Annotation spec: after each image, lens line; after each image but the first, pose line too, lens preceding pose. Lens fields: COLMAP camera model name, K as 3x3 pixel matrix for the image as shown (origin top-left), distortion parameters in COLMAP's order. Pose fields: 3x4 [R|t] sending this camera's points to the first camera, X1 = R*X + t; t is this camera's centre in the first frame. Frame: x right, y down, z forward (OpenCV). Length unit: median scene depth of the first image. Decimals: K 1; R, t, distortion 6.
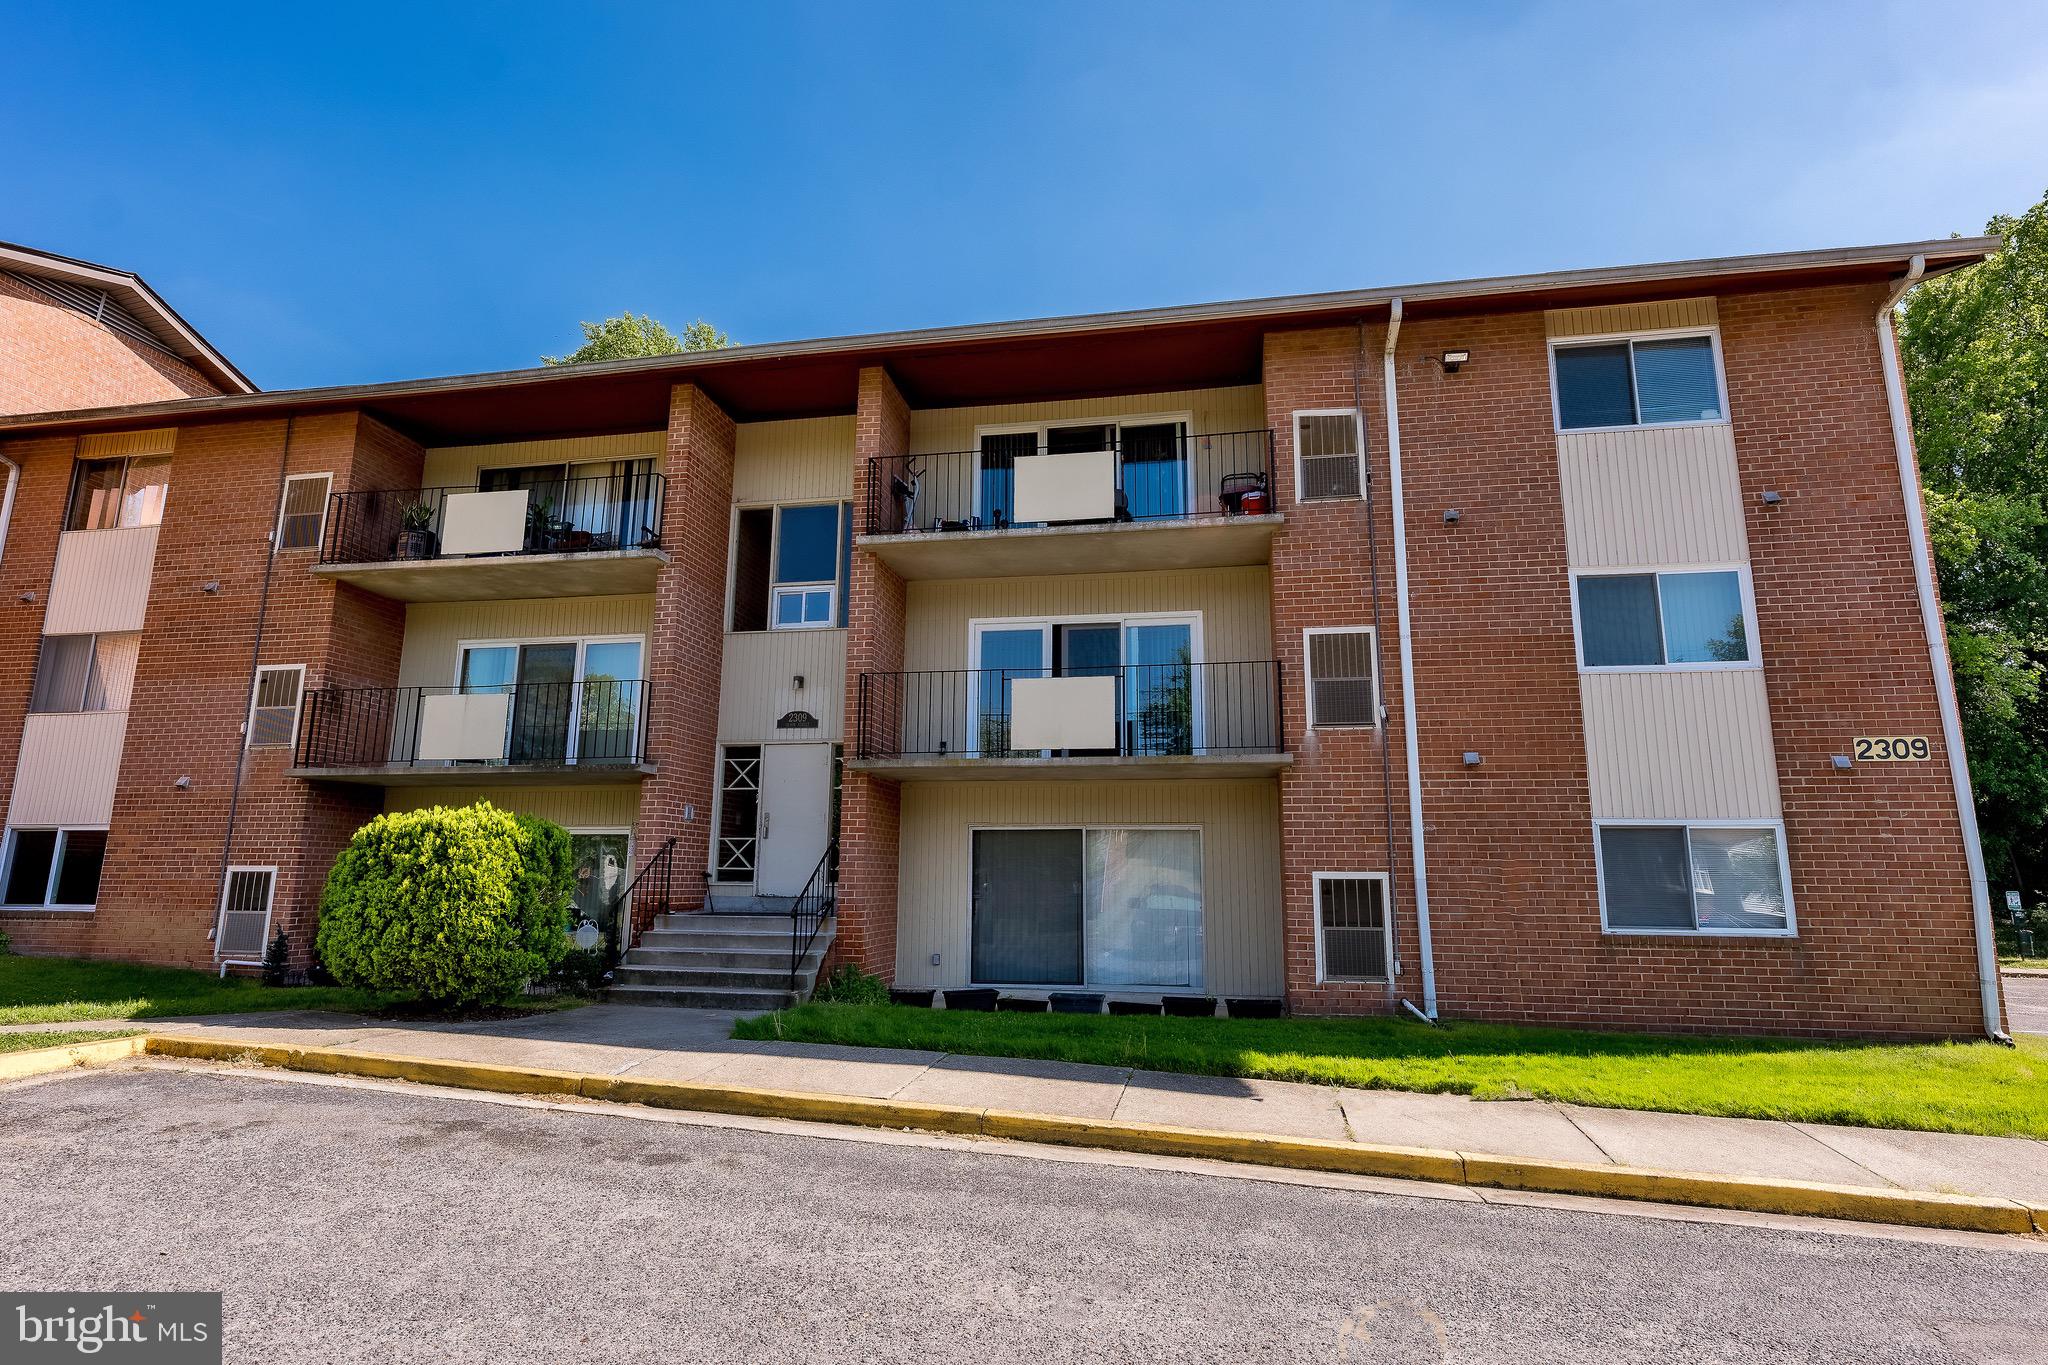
lens RADIAL K [[1079.8, 0, 998.1], [0, 1079.8, 618.8], [0, 0, 1]] dist [-0.001498, 0.000723]
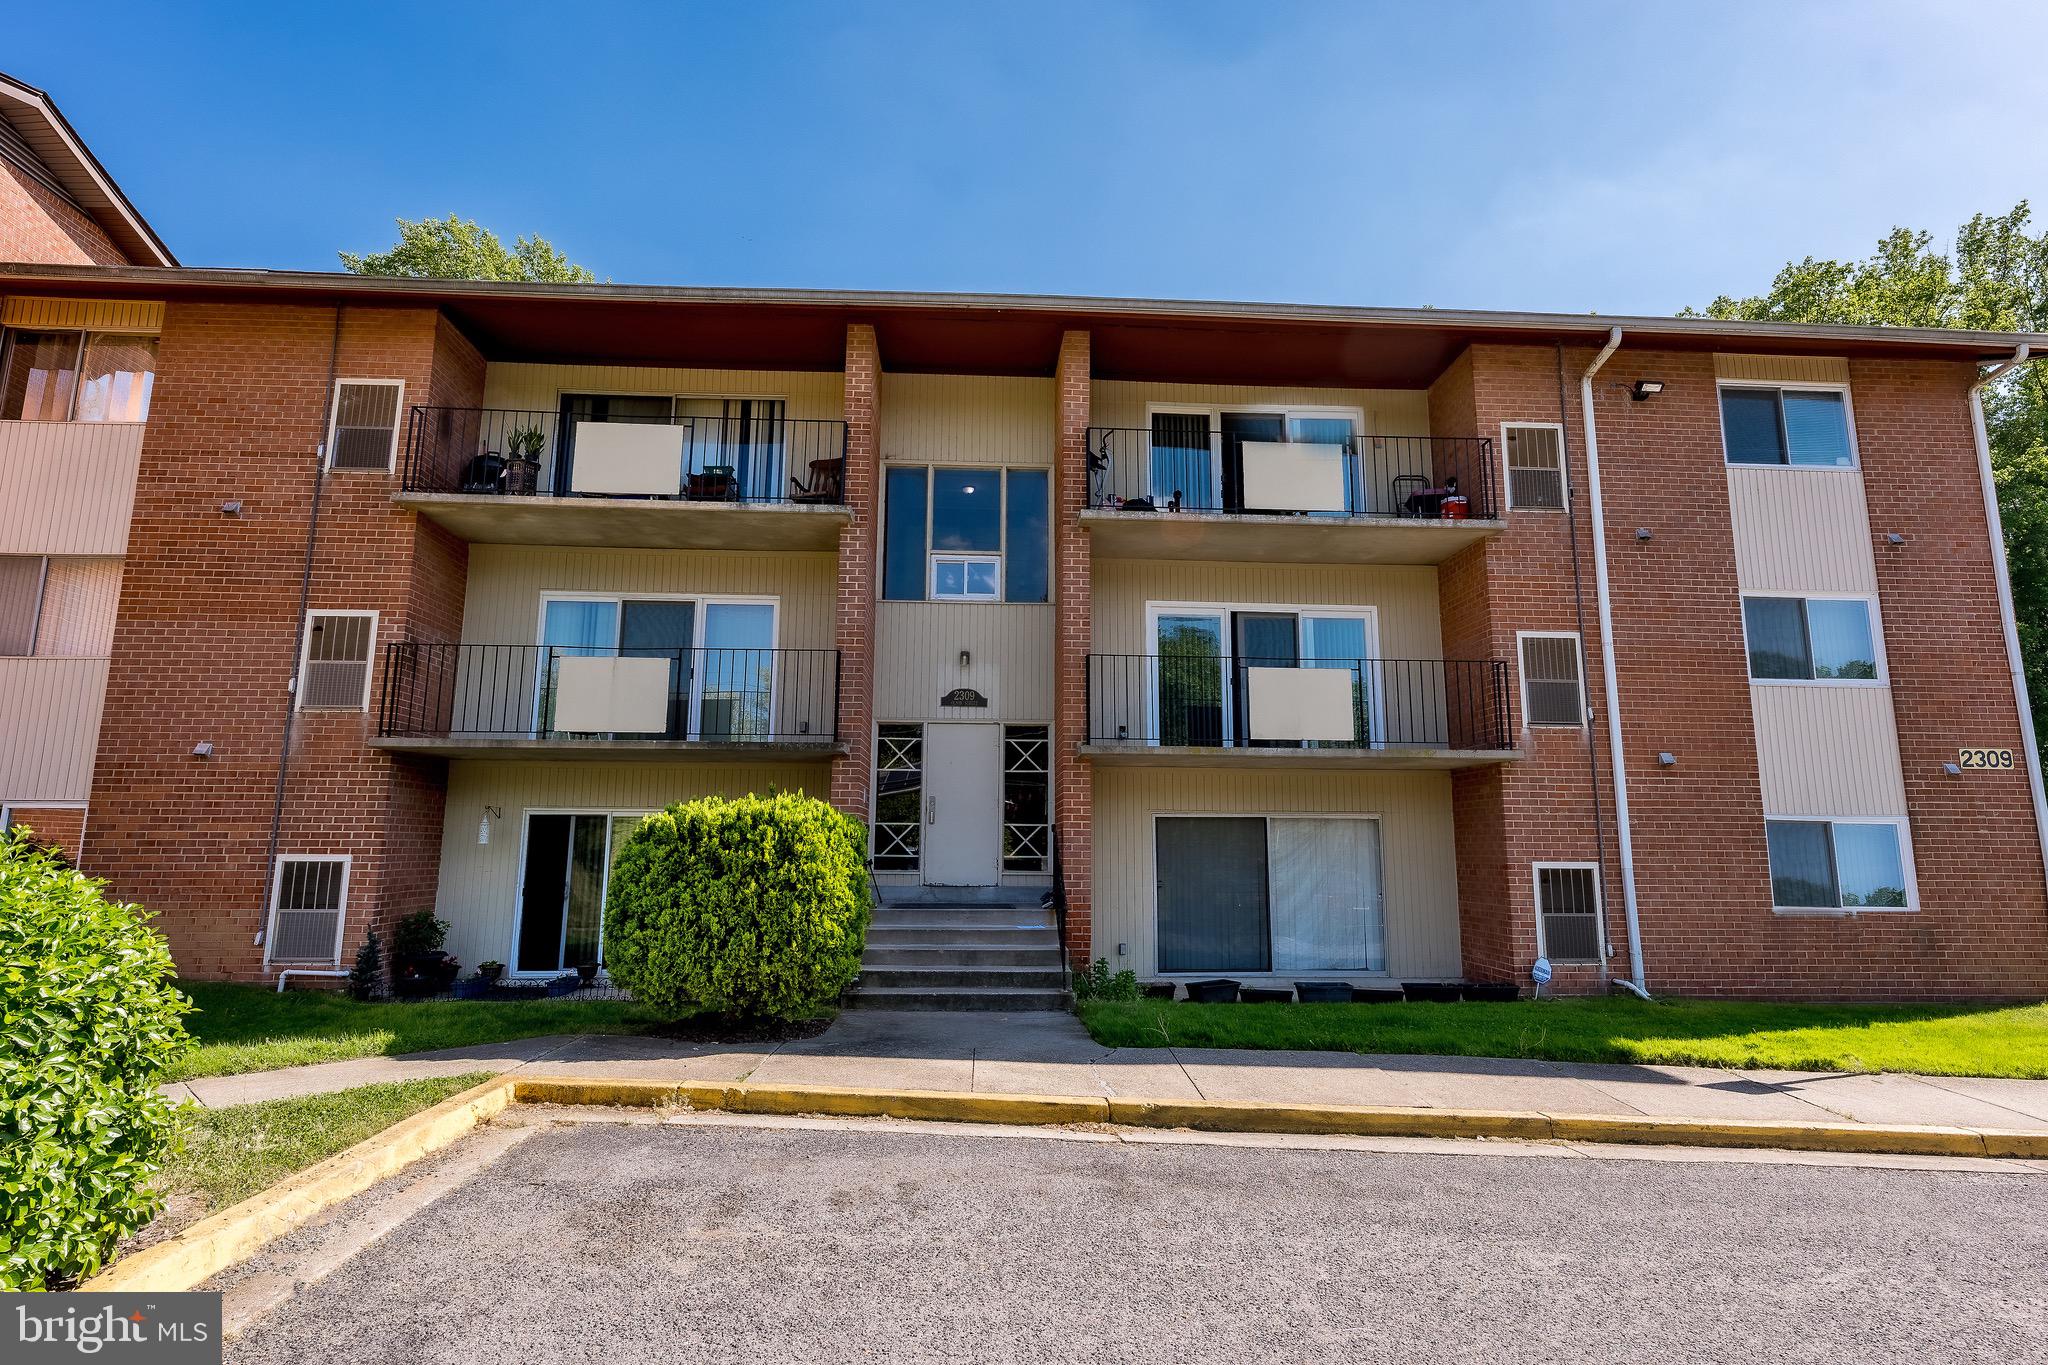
lens RADIAL K [[1079.8, 0, 998.1], [0, 1079.8, 618.8], [0, 0, 1]] dist [-0.001498, 0.000723]
pose [[0.968706, 0.050755, 0.242966, -0.461015], [-0.057859, 0.998078, 0.022191, 0.002780], [-0.241373, -0.035554, 0.969781, 0.101478]]
